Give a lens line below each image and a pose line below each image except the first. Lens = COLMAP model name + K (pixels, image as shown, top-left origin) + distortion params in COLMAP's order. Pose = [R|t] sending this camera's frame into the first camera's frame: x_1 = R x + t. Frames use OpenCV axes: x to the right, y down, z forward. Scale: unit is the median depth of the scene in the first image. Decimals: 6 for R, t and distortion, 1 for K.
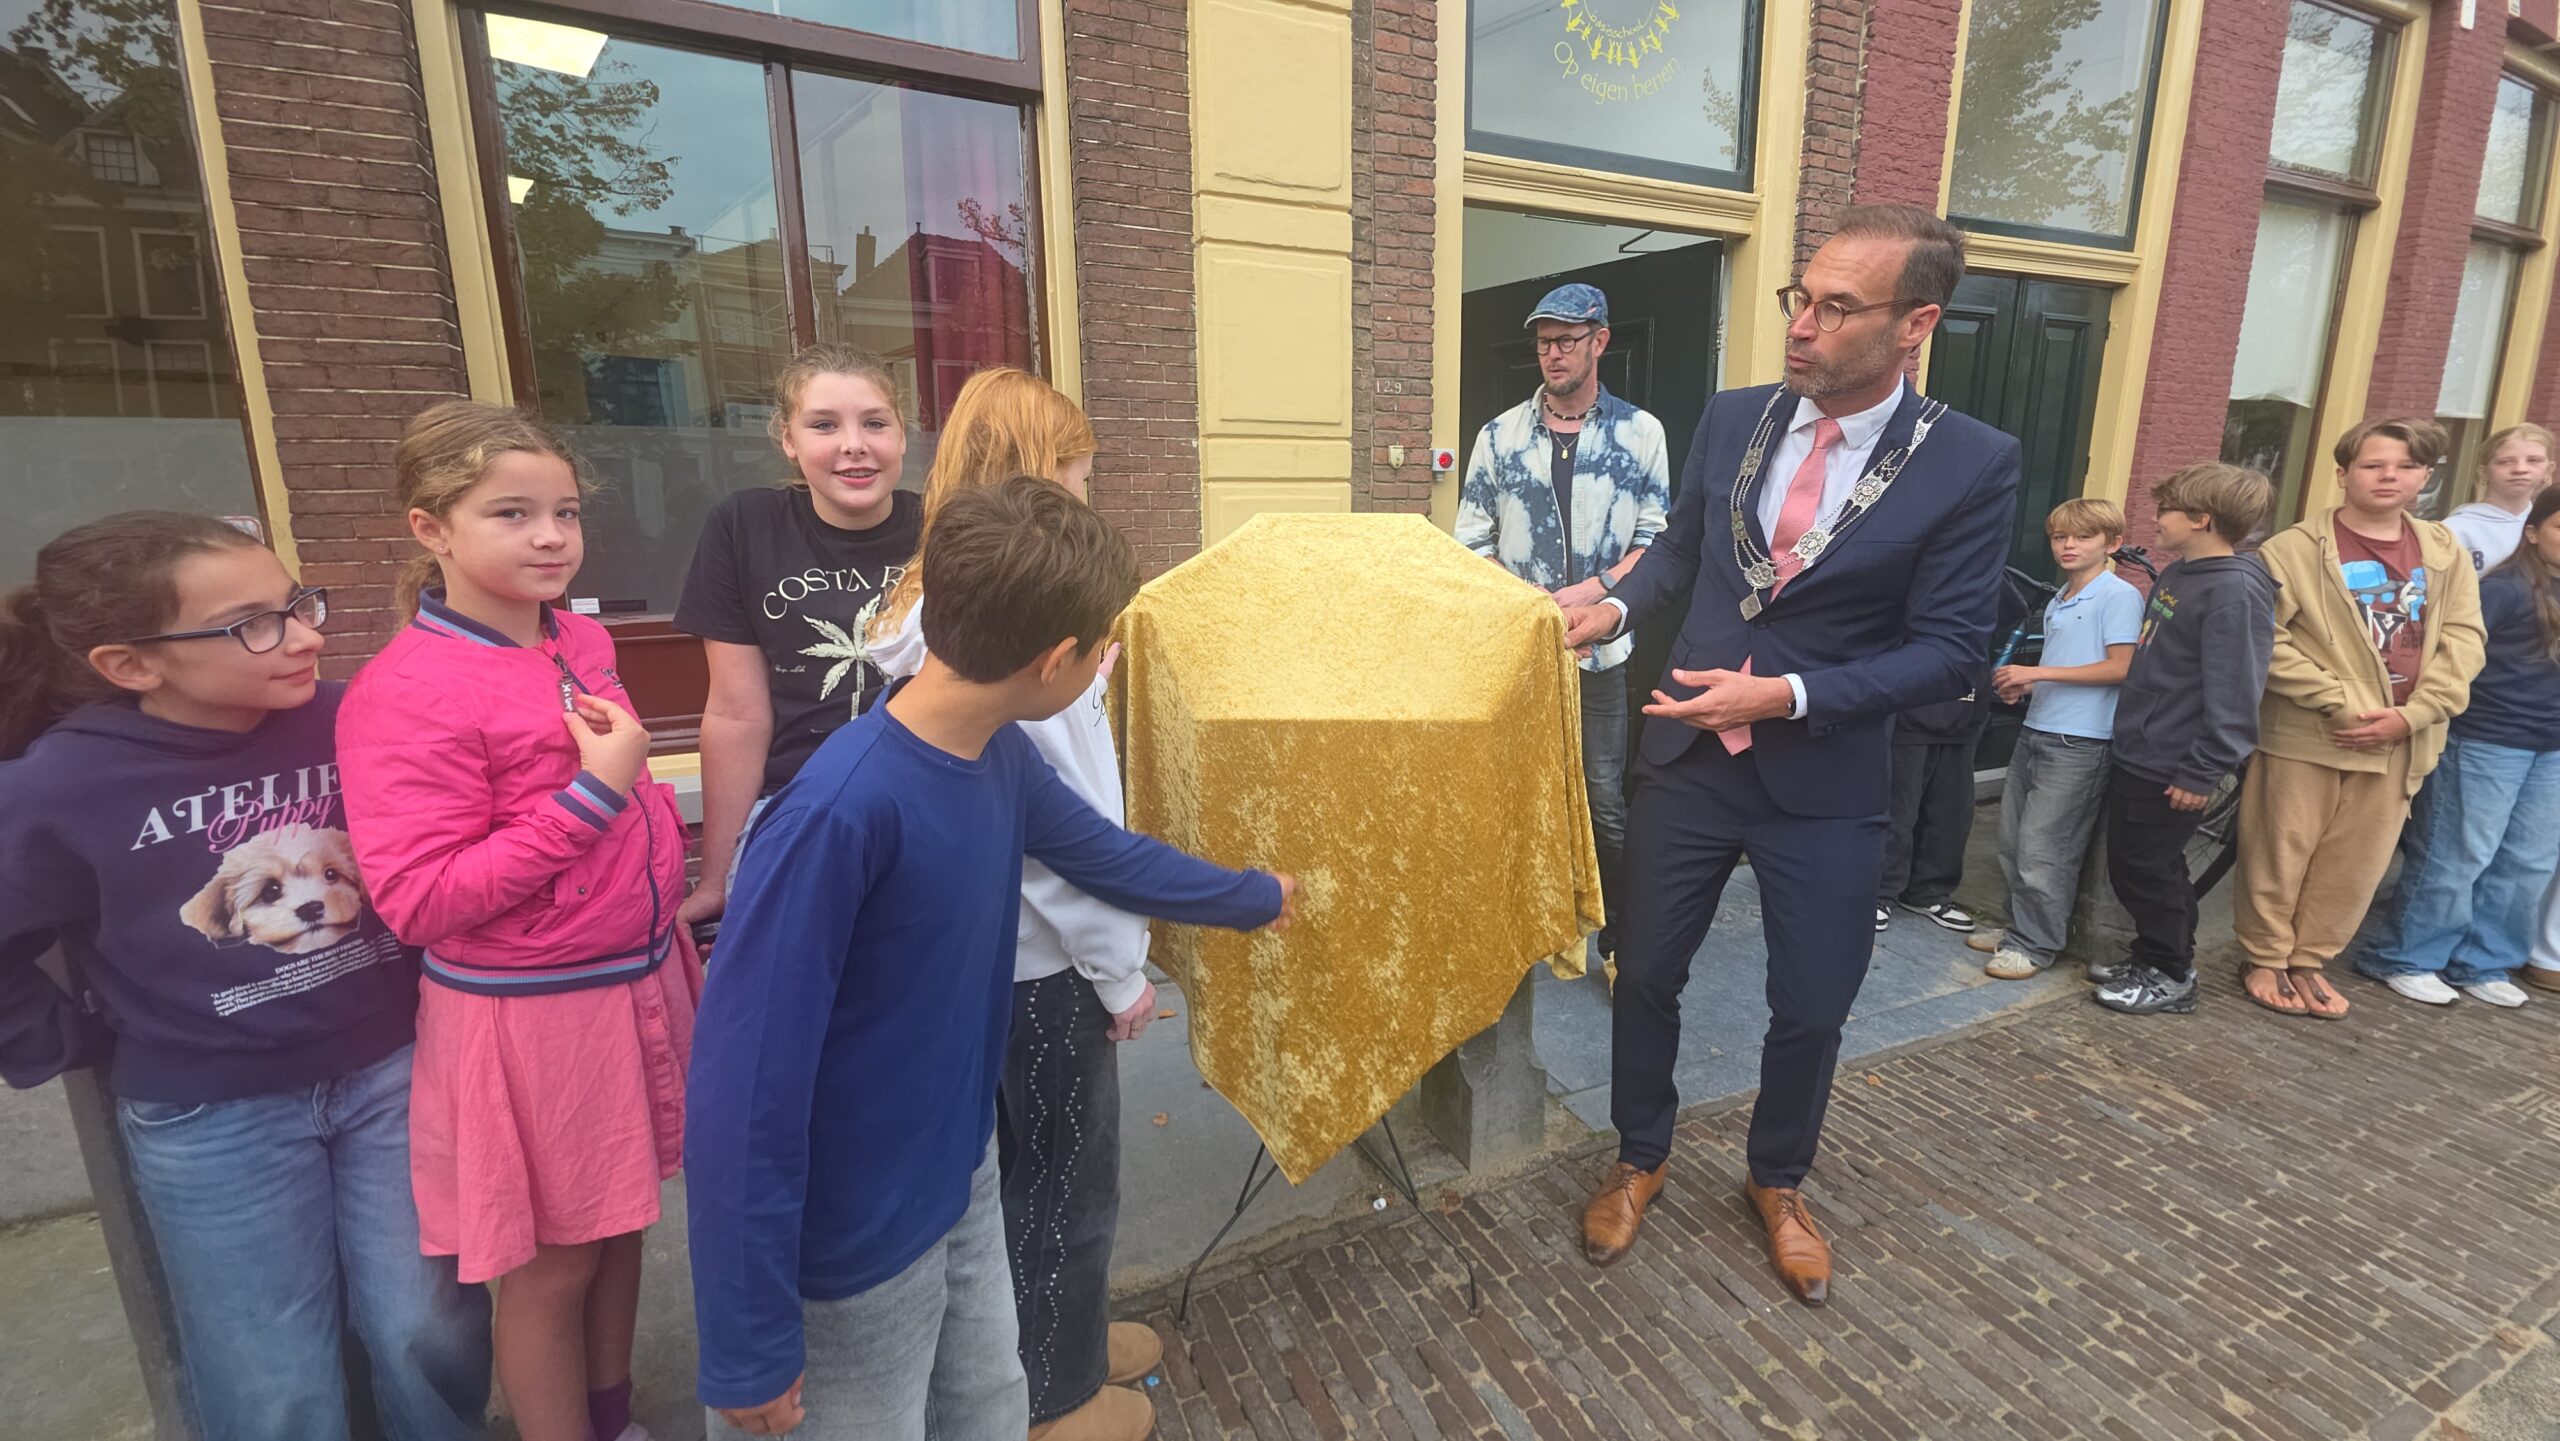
lens RADIAL K [[1032.1, 0, 1283.9], [0, 1032.1, 691.8], [0, 0, 1]] dist [0.012310, -0.007460]
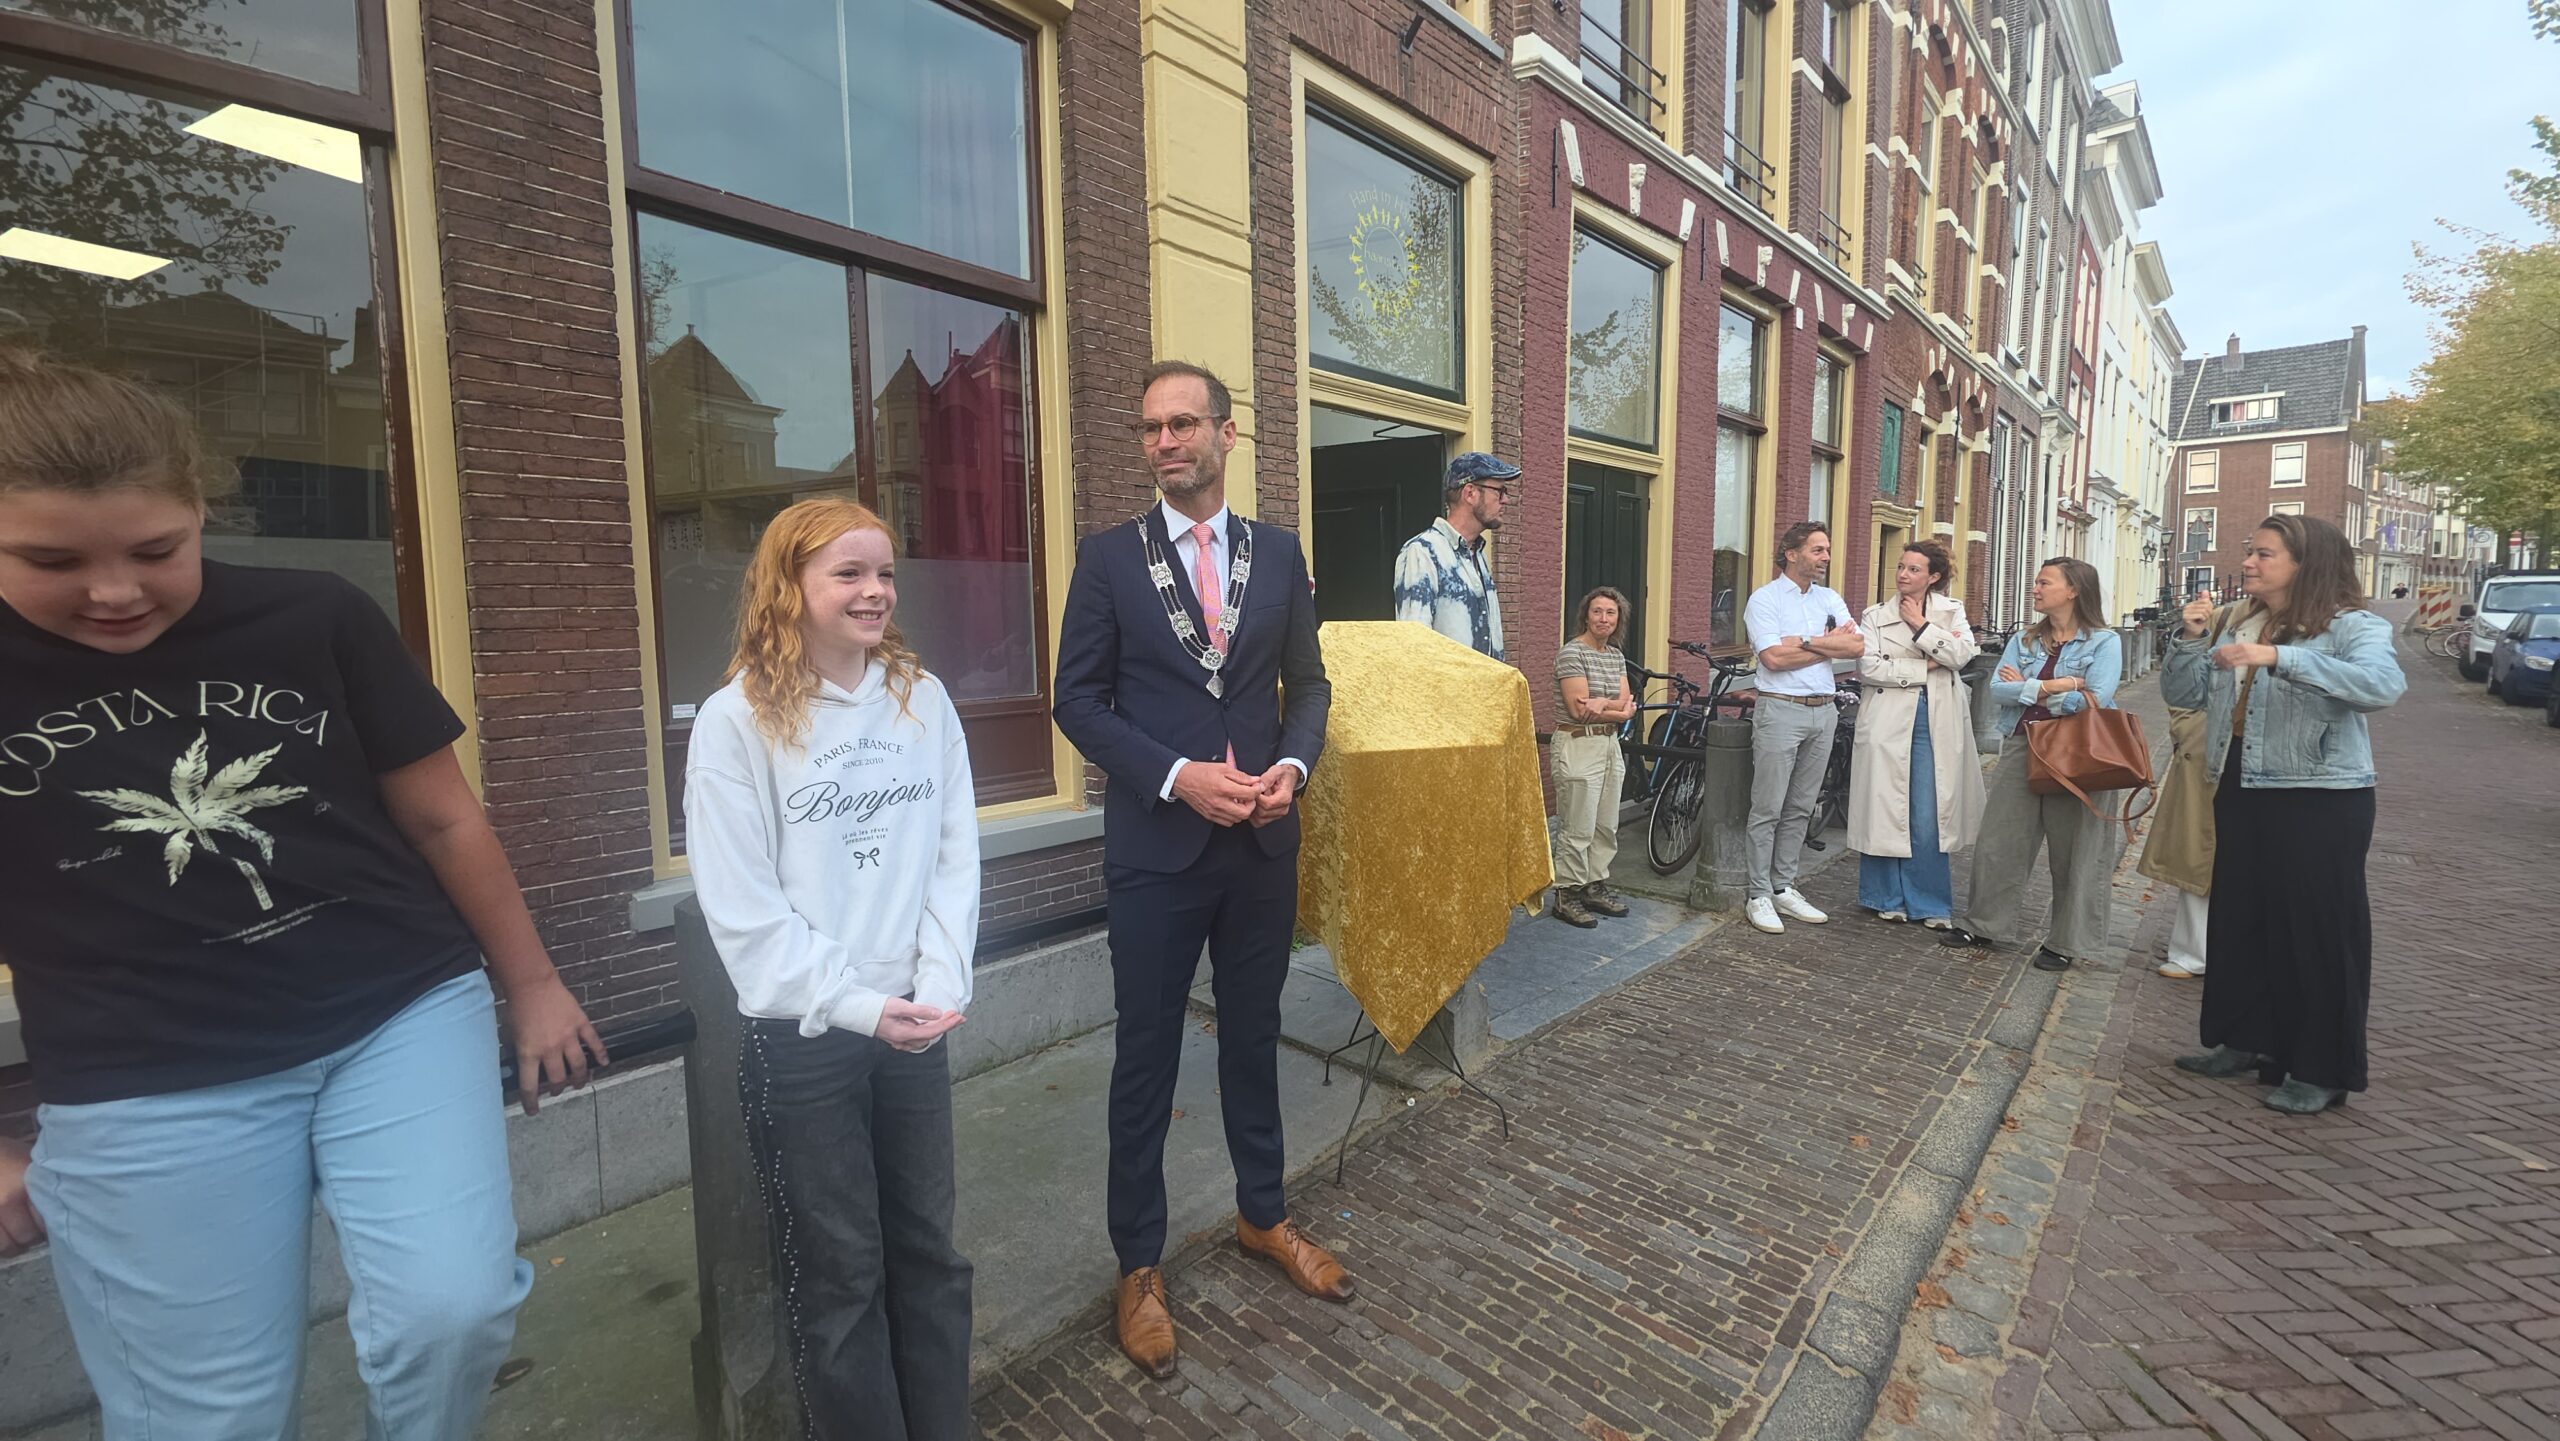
lens RADIAL K [[1032.1, 0, 1296.3], [0, 1032.1, 694.2], [0, 0, 1]] dist [0.012310, -0.007460]
pose [[0.920147, -0.034853, 0.390019, -0.473241], [0.079806, 0.991817, -0.099652, 0.056786], [-0.383354, 0.122820, 0.915399, -0.245572]]
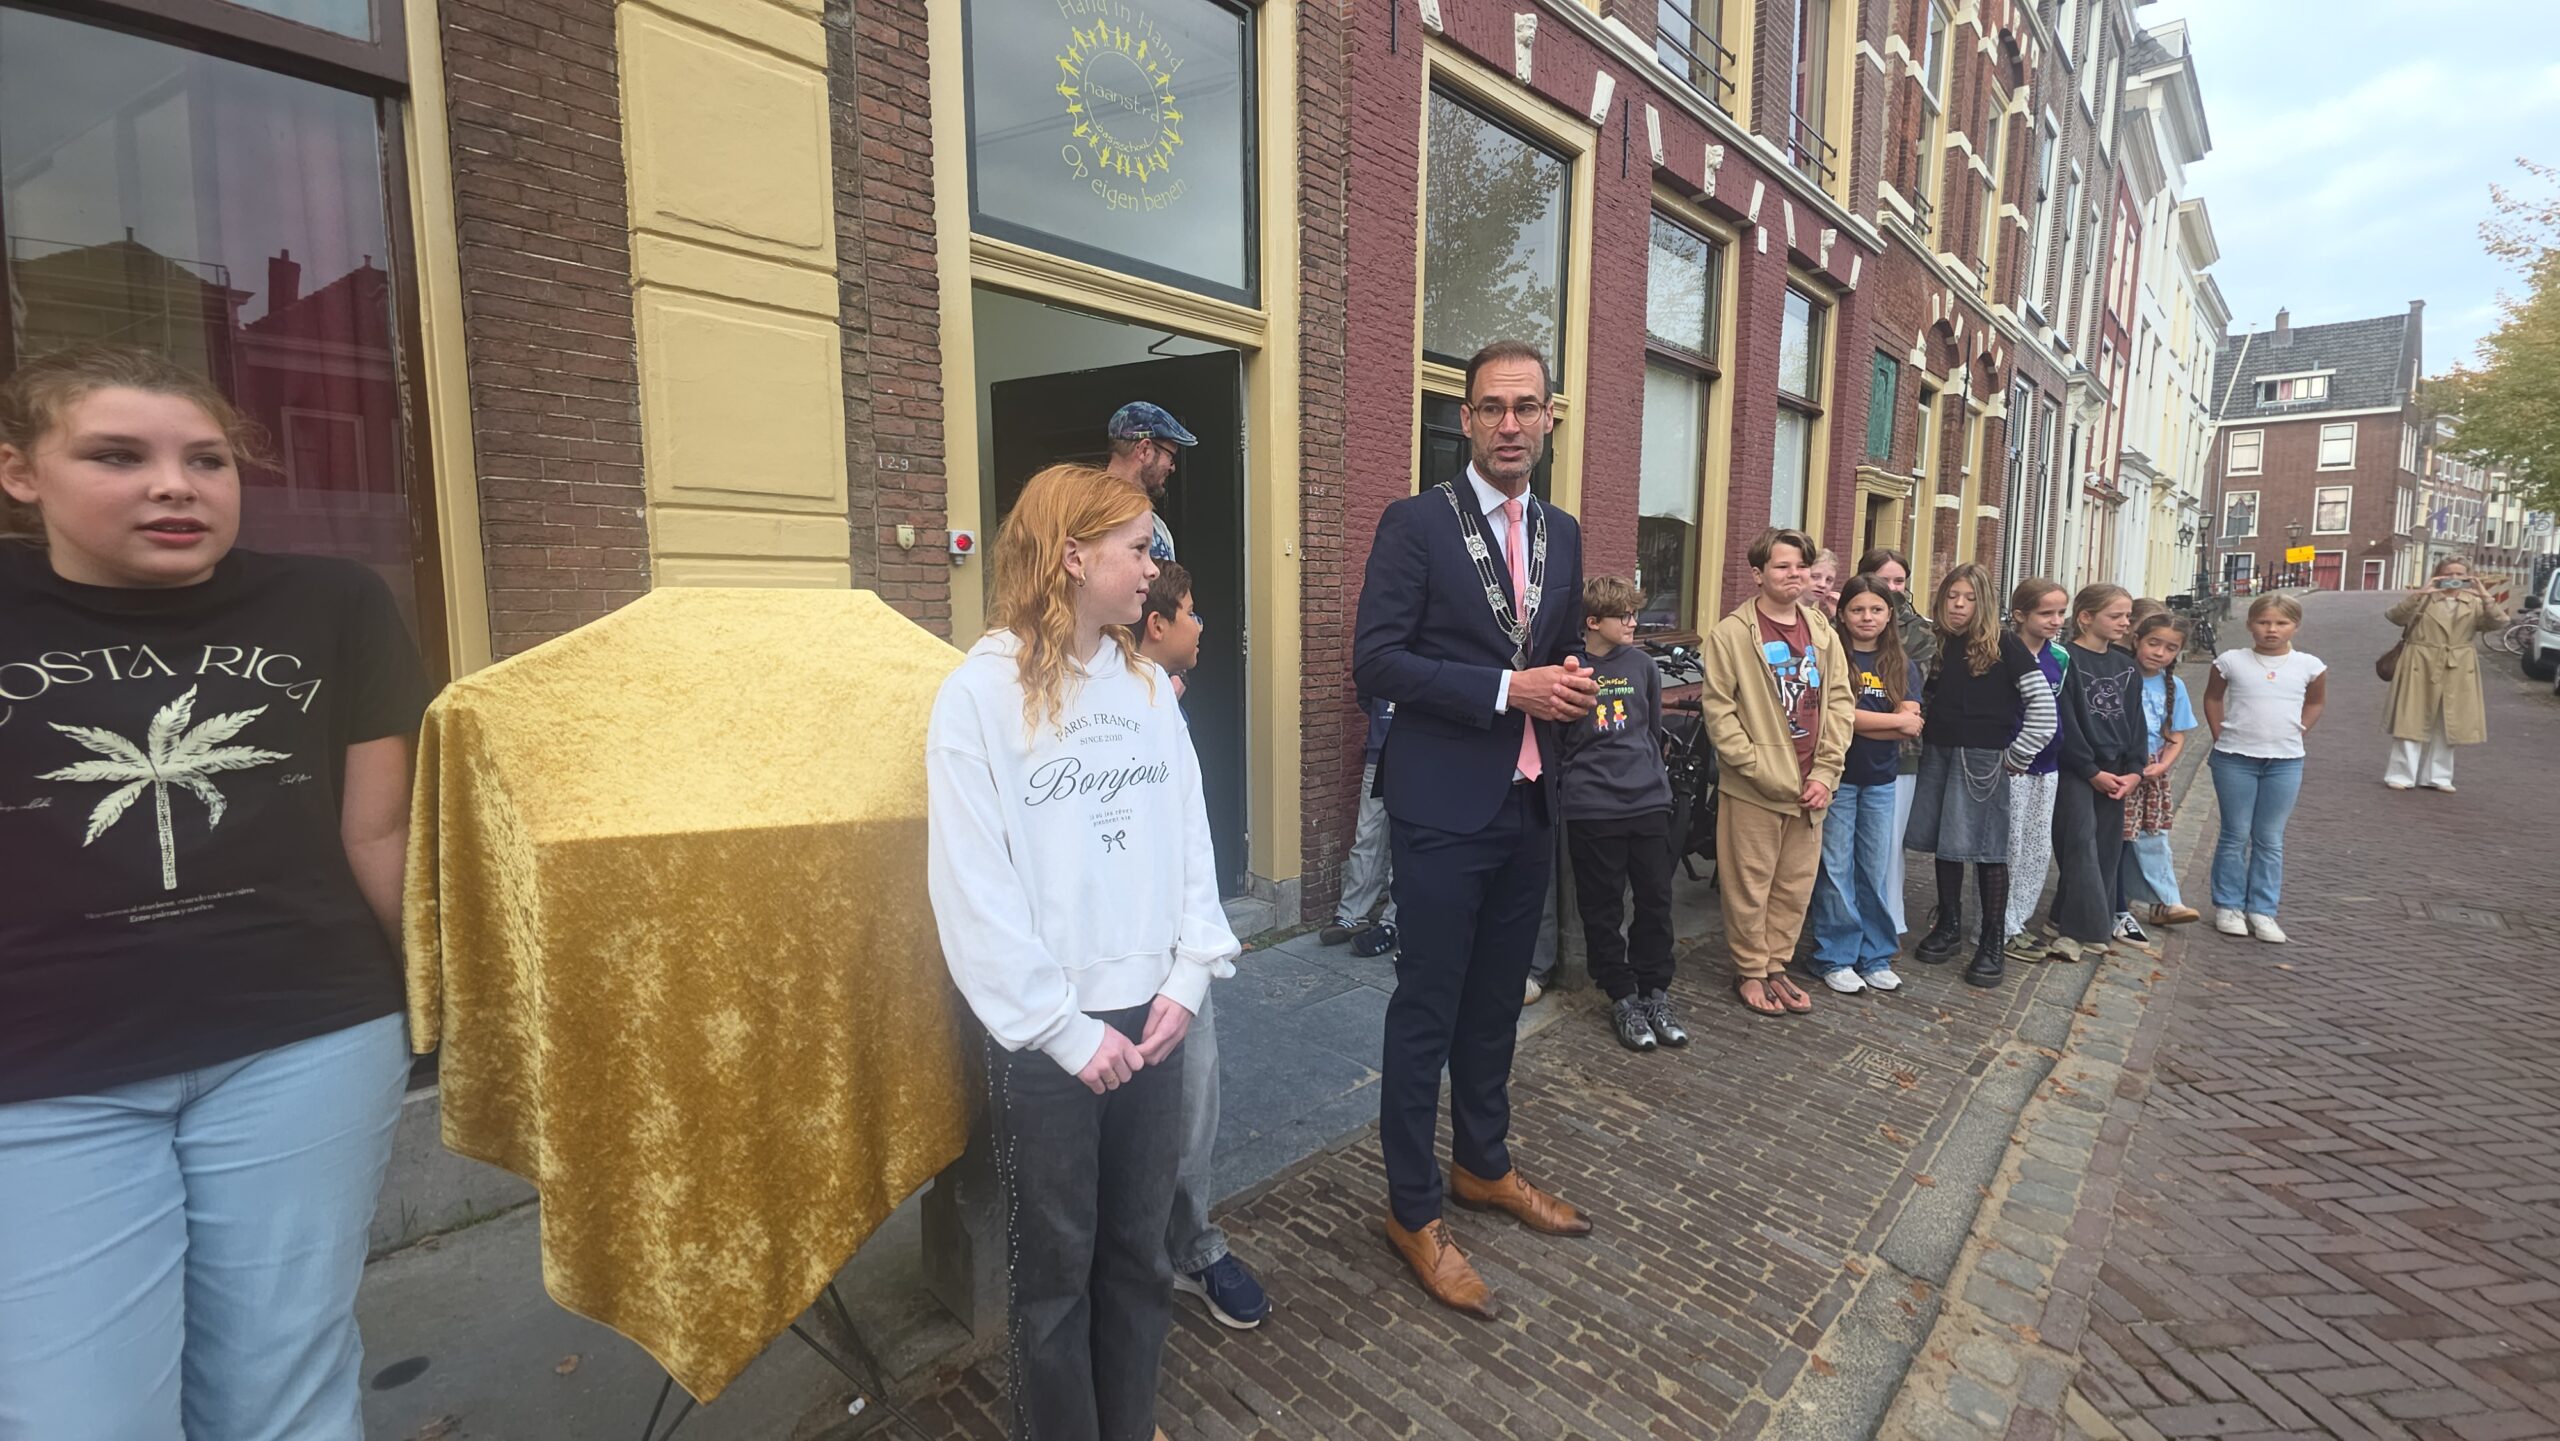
lens RADIAL K [[1032.1, 0, 1297.4], [0, 1032.1, 687.8], [0, 0, 1]] dist [0.012310, -0.007460]
pose [[0.927593, -0.026621, 0.372643, 0.102340], [0.061715, 0.994673, -0.082563, 0.006974], [-0.368460, 0.099583, 0.924295, 0.029328]]
